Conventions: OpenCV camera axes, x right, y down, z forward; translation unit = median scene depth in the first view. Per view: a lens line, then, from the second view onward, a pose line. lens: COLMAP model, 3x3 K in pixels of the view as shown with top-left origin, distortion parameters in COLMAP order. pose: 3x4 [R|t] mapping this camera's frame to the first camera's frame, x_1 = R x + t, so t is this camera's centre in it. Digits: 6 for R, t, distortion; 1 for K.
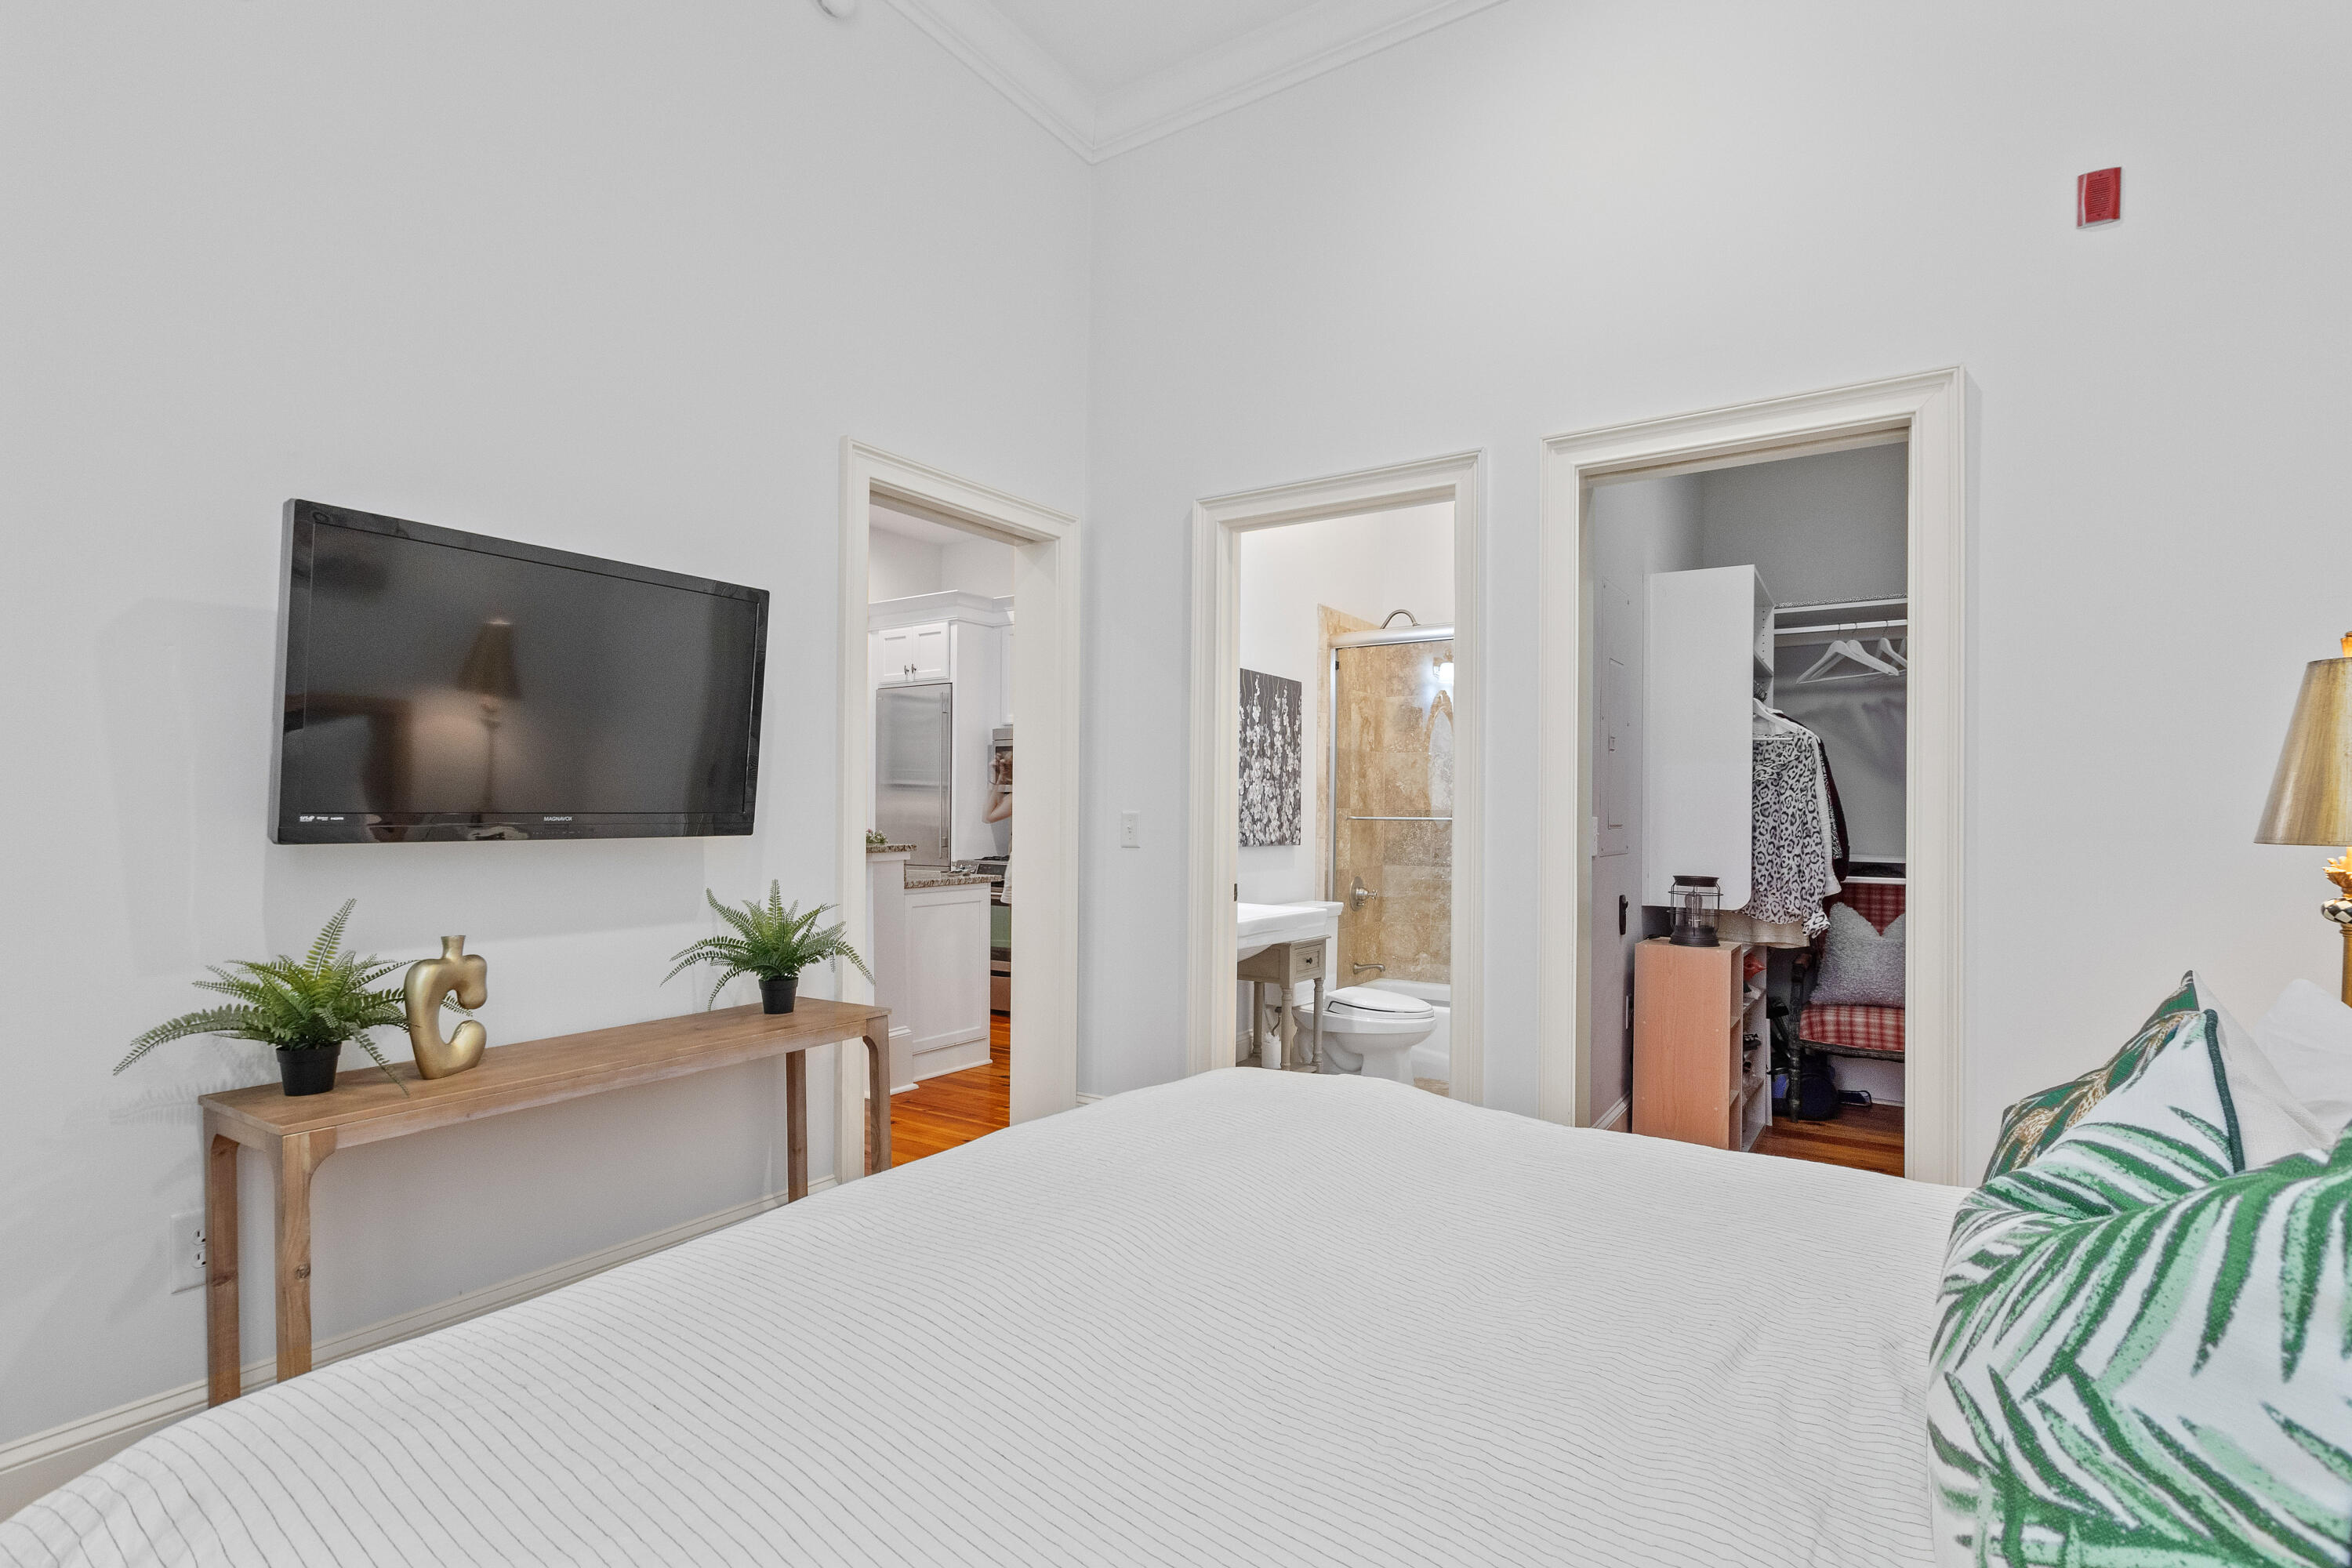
lens RADIAL K [[1134.3, 0, 1180.0], [0, 1134.3, 802.6], [0, 0, 1]] dist [0.001028, 0.000128]
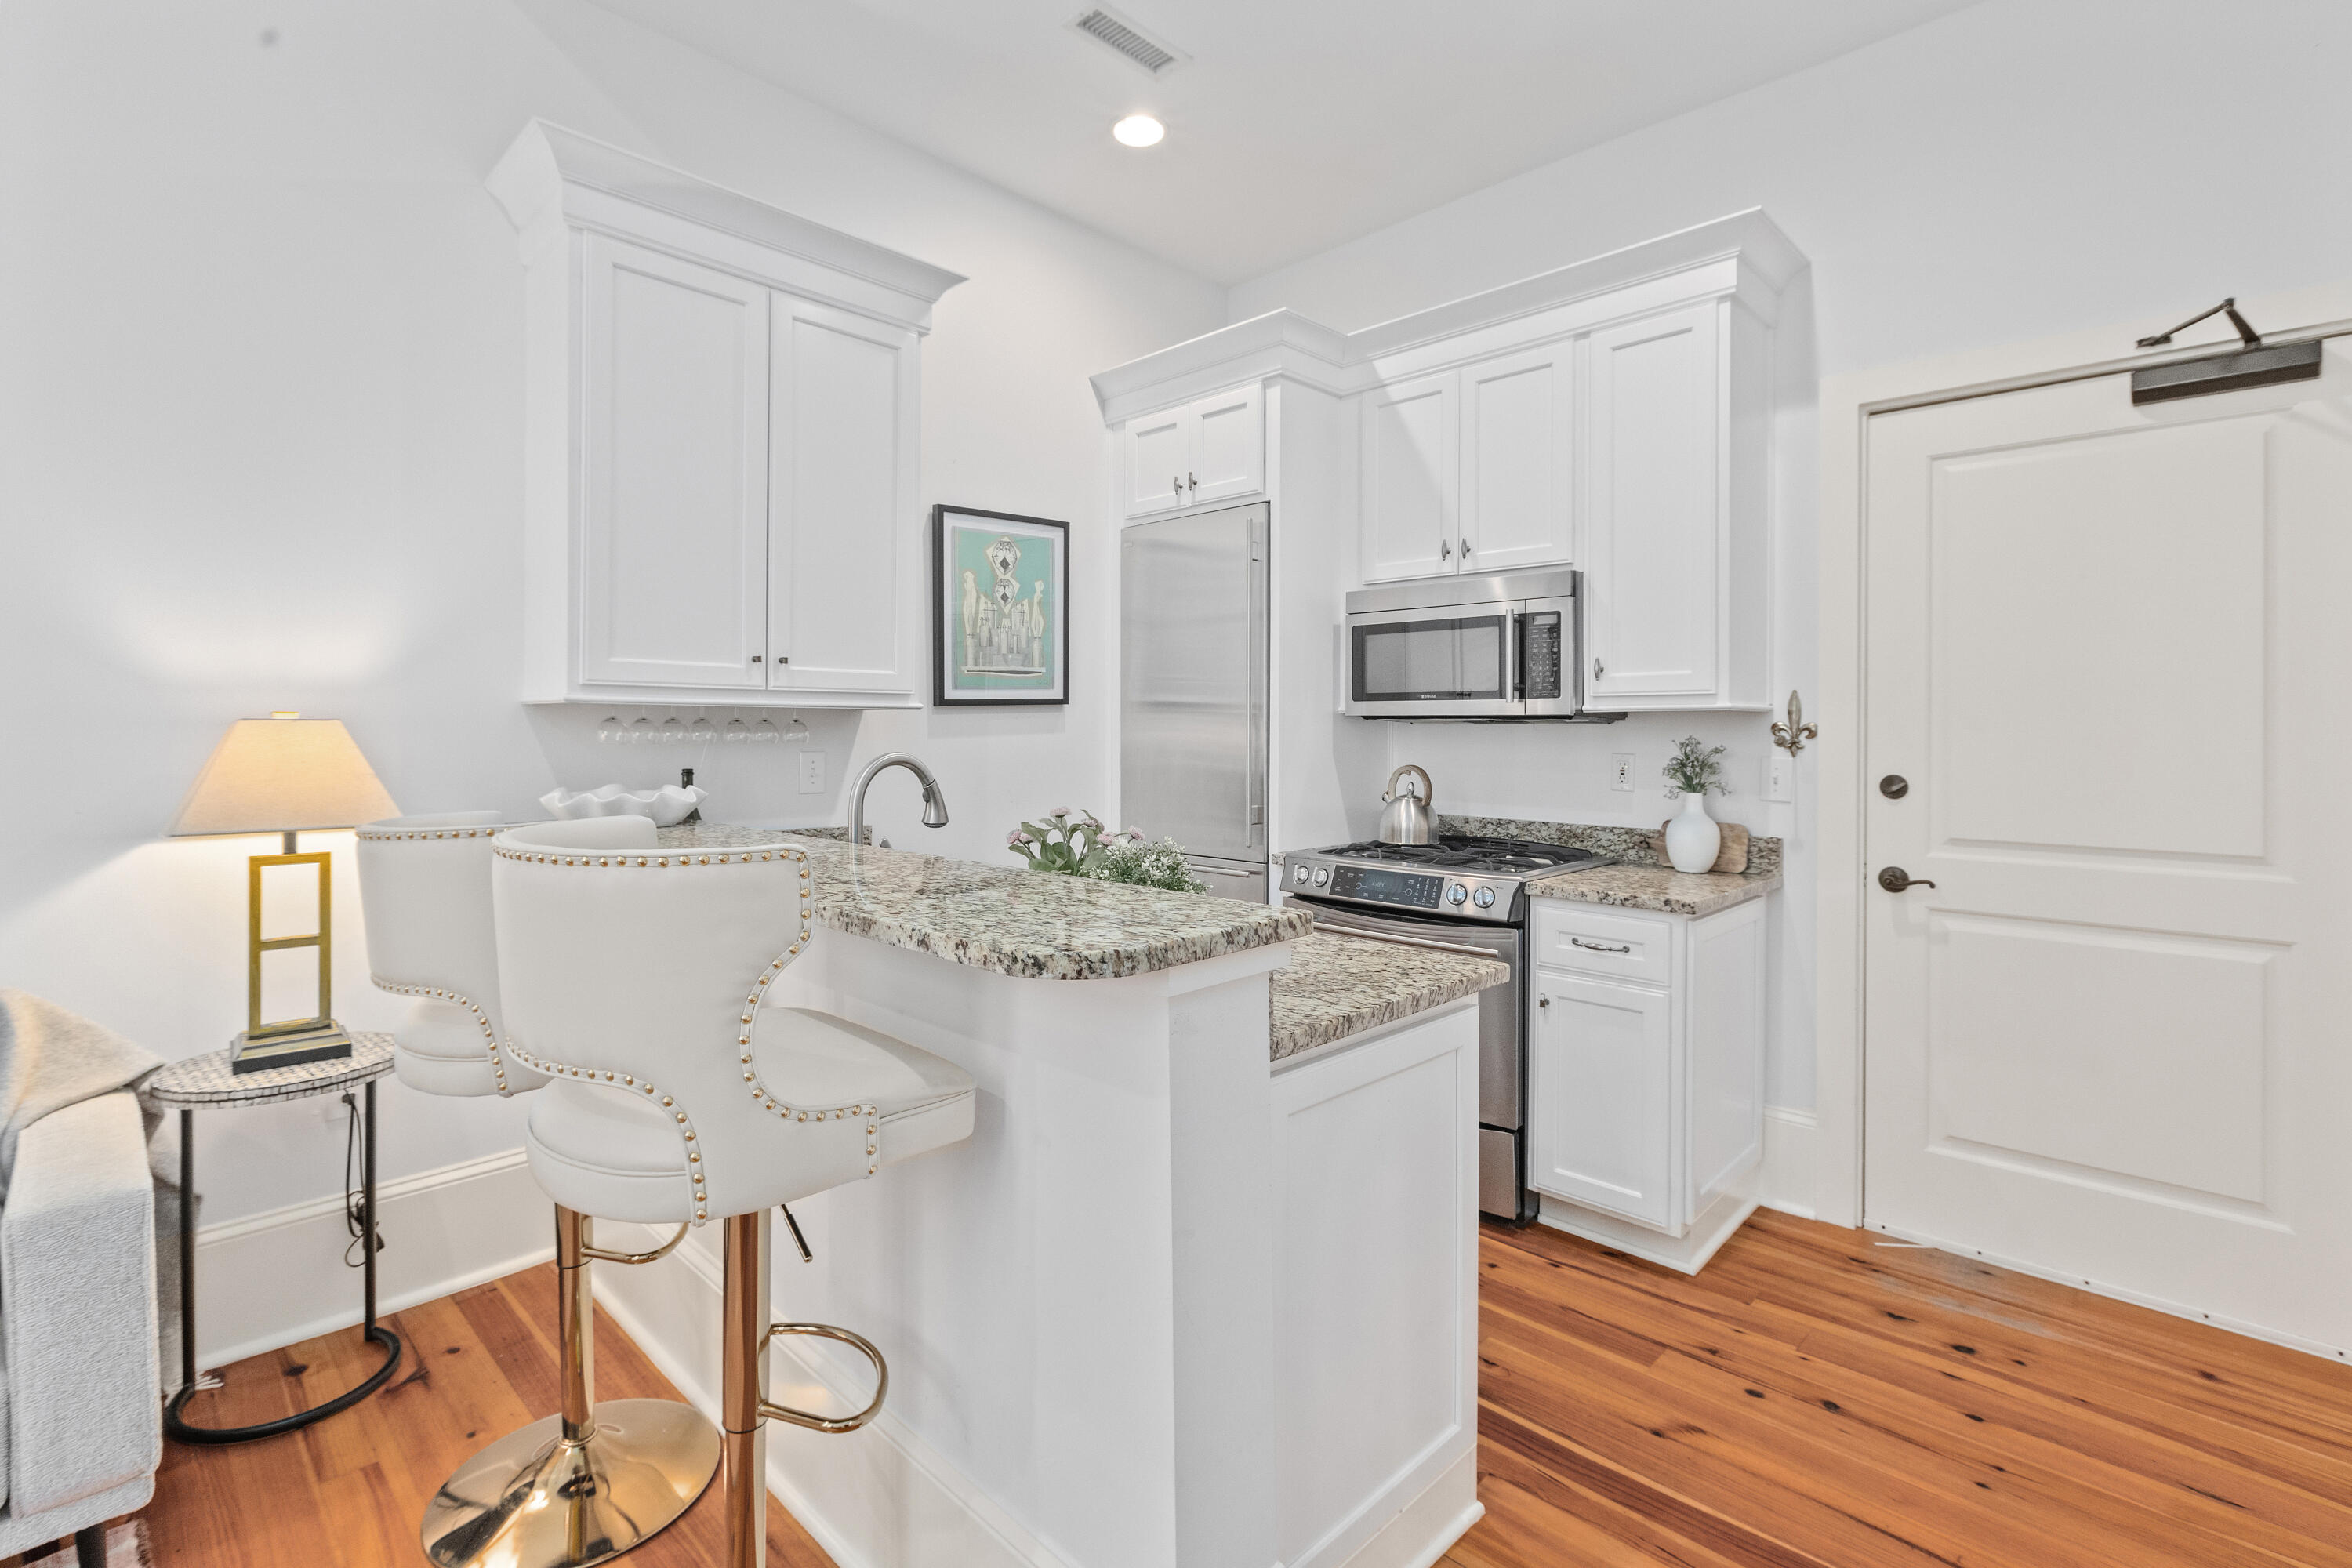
lens RADIAL K [[1083.8, 0, 1166.2], [0, 1083.8, 722.0], [0, 0, 1]] dist [0.002735, -0.001619]
pose [[0.980638, -0.003347, -0.195803, -0.152071], [0.003240, 0.999994, -0.000866, -0.006583], [0.195805, 0.000215, 0.980643, 0.516608]]
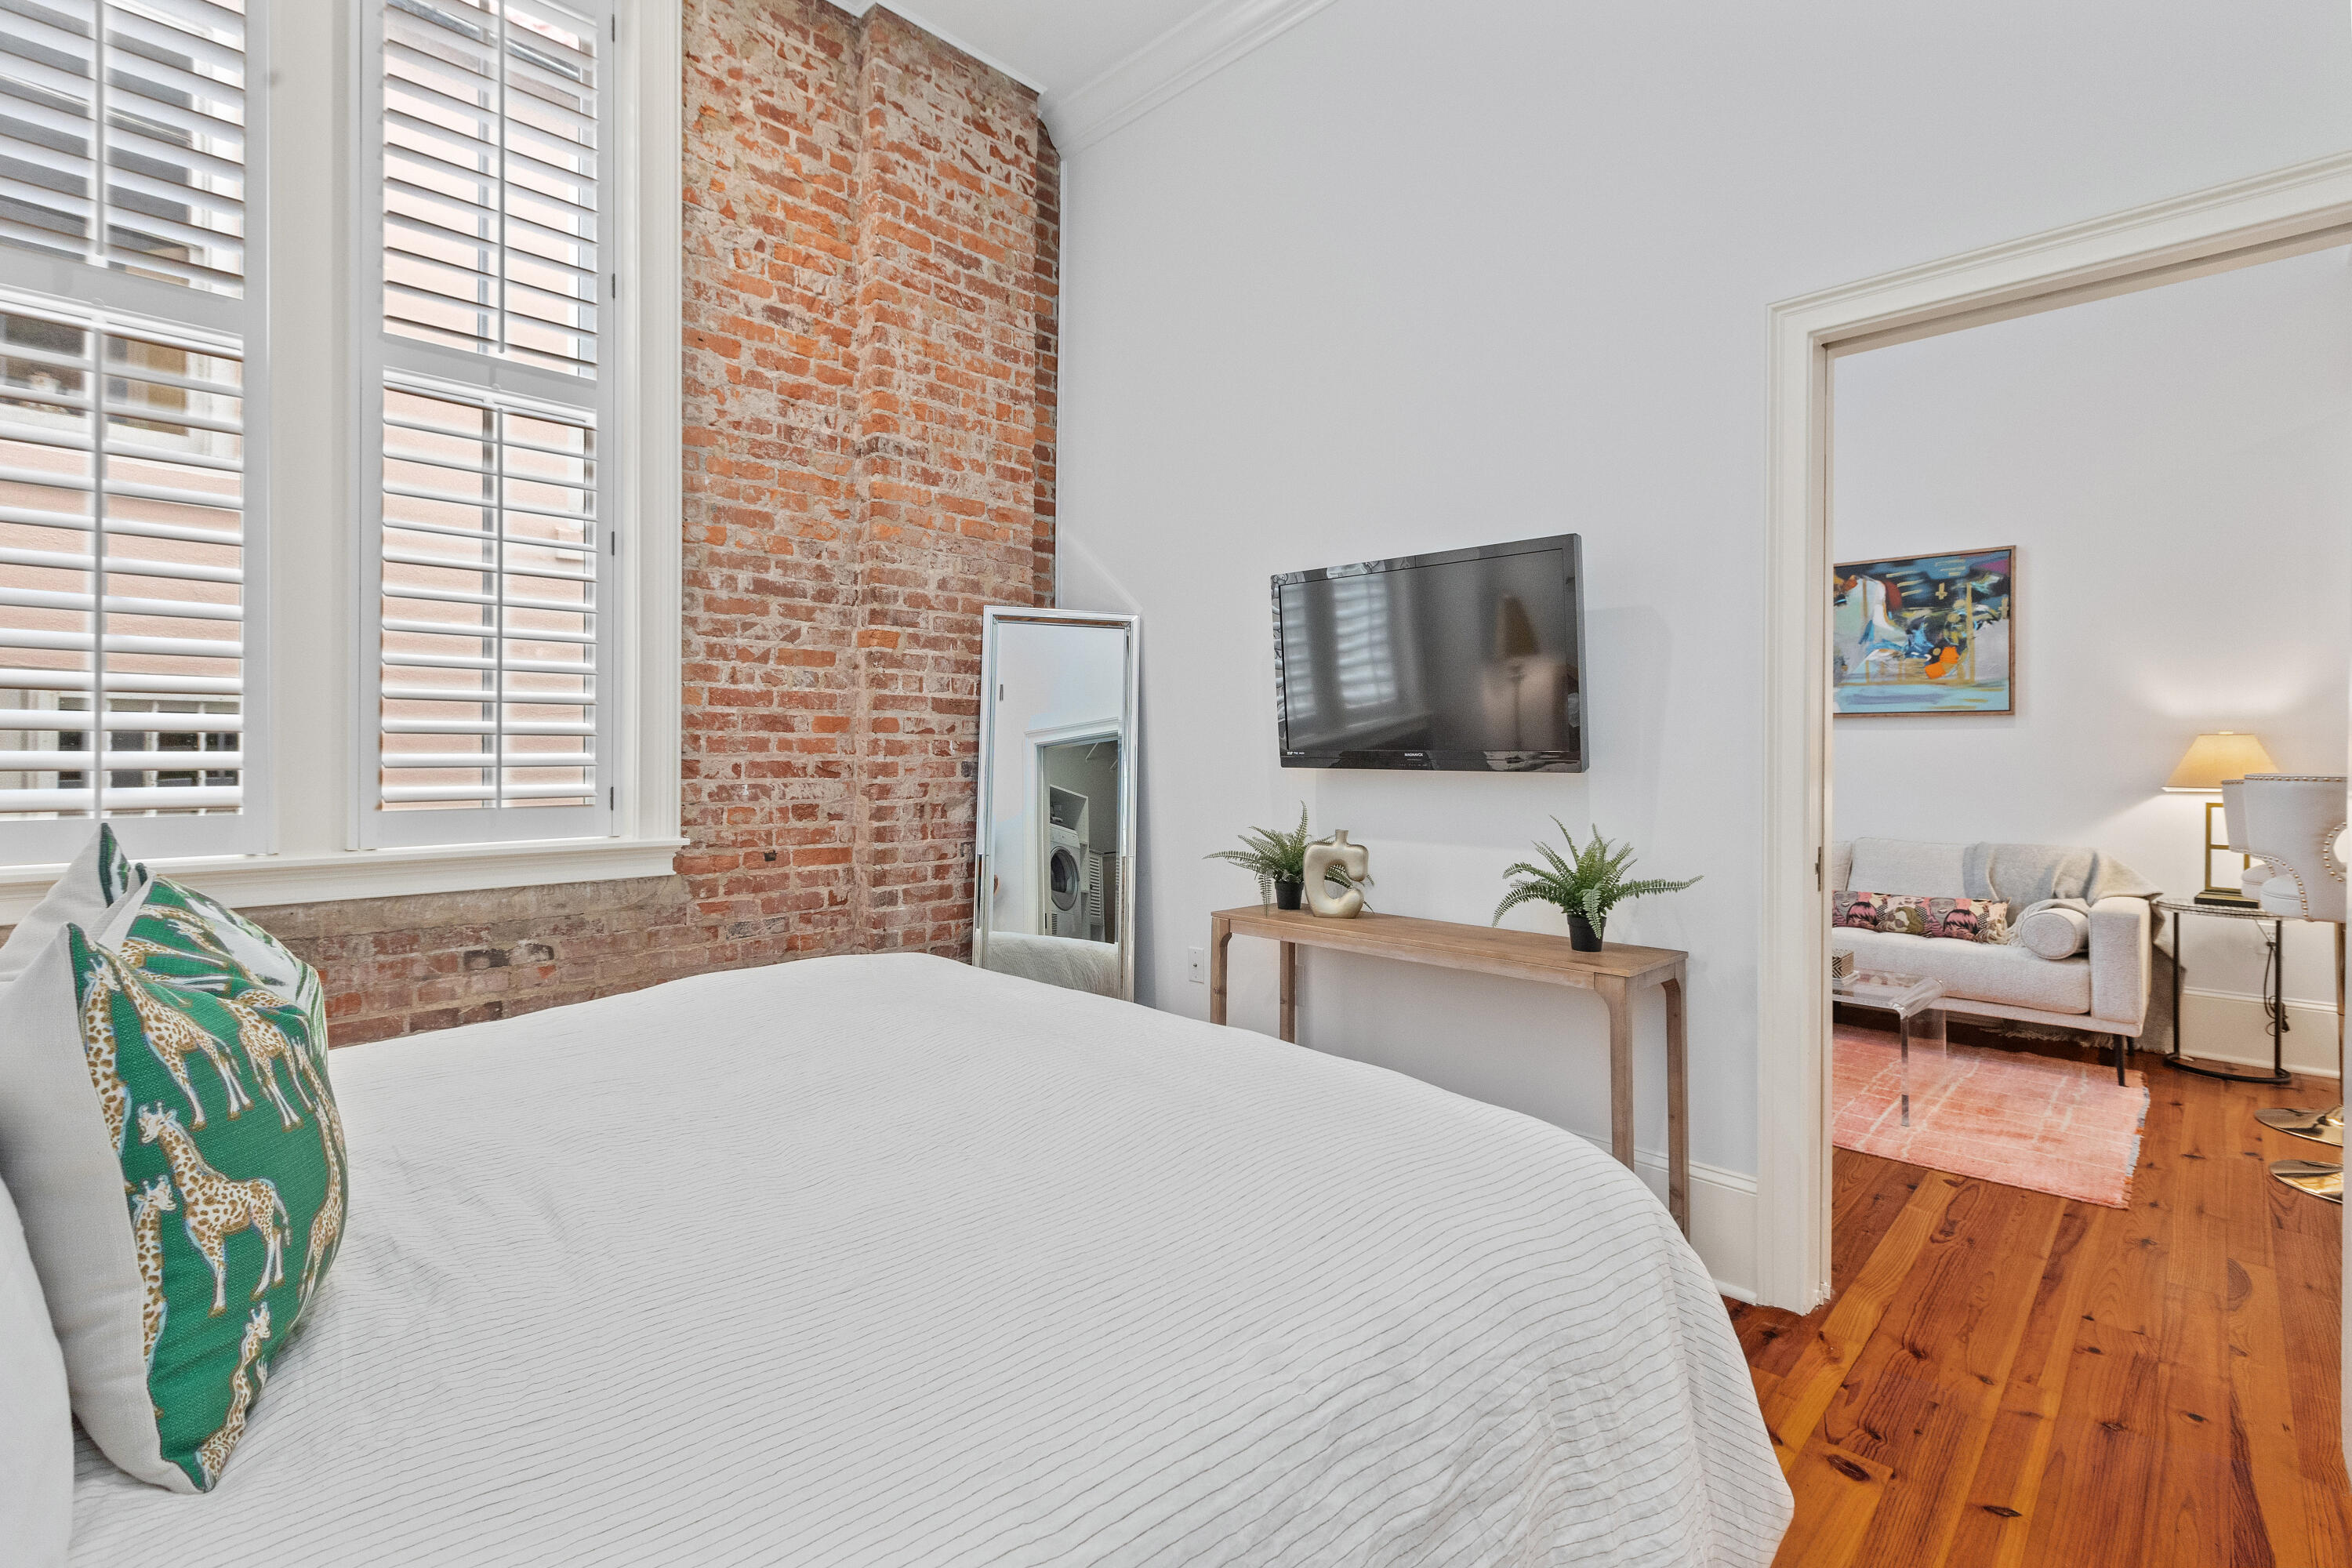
lens RADIAL K [[1068.0, 0, 1179.7], [0, 1068.0, 751.4], [0, 0, 1]] dist [0.001255, 0.001679]
pose [[-0.189751, -0.006127, -0.981813, 0.240345], [-0.003939, 0.999977, -0.005479, 0.006001], [0.981824, 0.002828, -0.189771, 0.309037]]
